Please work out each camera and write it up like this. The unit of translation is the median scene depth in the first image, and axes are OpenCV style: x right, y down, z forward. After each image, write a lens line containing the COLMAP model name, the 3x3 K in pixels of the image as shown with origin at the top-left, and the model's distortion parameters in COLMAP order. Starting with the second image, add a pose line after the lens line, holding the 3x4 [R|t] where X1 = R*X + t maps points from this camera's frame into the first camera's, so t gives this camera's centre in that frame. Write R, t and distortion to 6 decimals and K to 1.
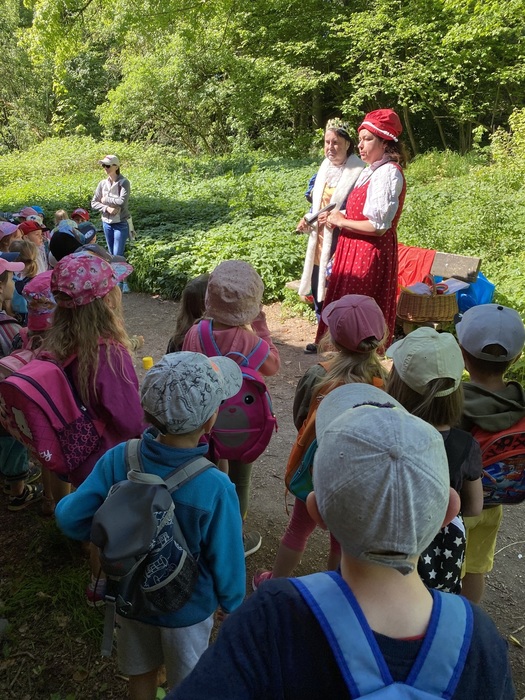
lens RADIAL K [[520.5, 0, 262.5], [0, 520.5, 350.0], [0, 0, 1]] dist [-0.003889, -0.005864]
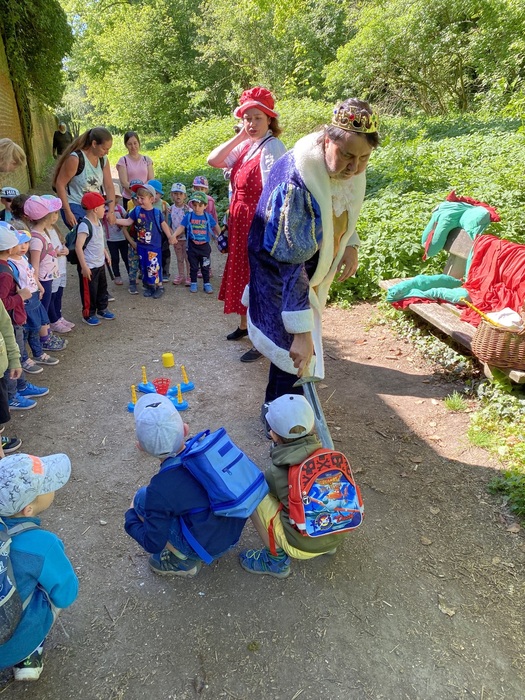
lens RADIAL K [[520.5, 0, 262.5], [0, 520.5, 350.0], [0, 0, 1]] dist [-0.003889, -0.005864]
pose [[0.885559, 0.174234, -0.430614, 0.091170], [-0.145952, 0.984410, 0.098160, -0.027060], [0.441003, -0.024078, 0.897183, 0.069157]]
